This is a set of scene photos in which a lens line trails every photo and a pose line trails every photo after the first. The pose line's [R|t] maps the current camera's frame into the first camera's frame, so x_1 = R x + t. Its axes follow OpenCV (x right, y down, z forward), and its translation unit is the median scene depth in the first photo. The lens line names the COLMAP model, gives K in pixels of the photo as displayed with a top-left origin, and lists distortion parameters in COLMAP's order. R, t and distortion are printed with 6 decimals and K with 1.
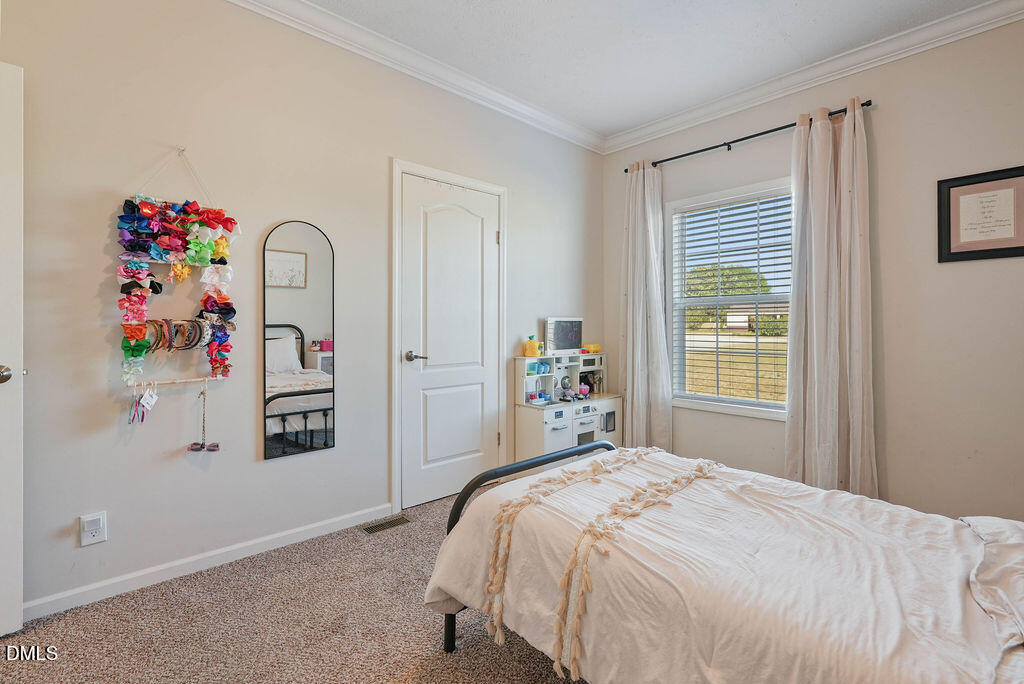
lens RADIAL K [[469.0, 0, 503.0], [0, 469.0, 321.1], [0, 0, 1]] dist [-0.014235, 0.005456]
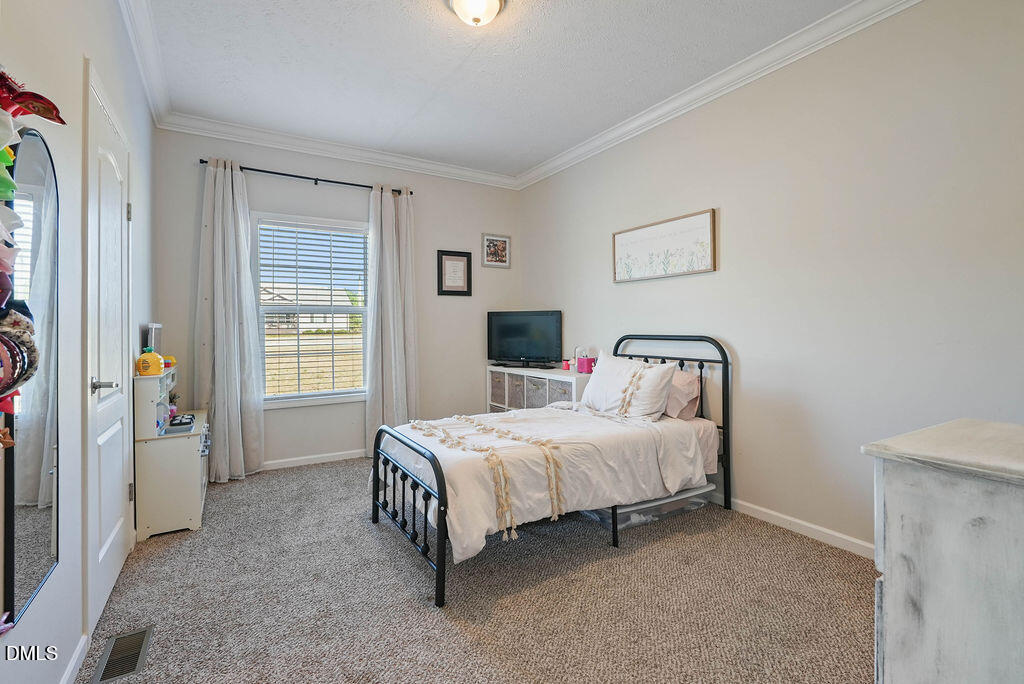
lens RADIAL K [[469.0, 0, 507.2], [0, 469.0, 332.4], [0, 0, 1]] dist [-0.014235, 0.005456]
pose [[0.170902, -0.013623, 0.985194, -0.620756], [0.000510, 0.999905, 0.013738, -0.003811], [-0.985288, -0.001845, 0.170893, 0.311875]]
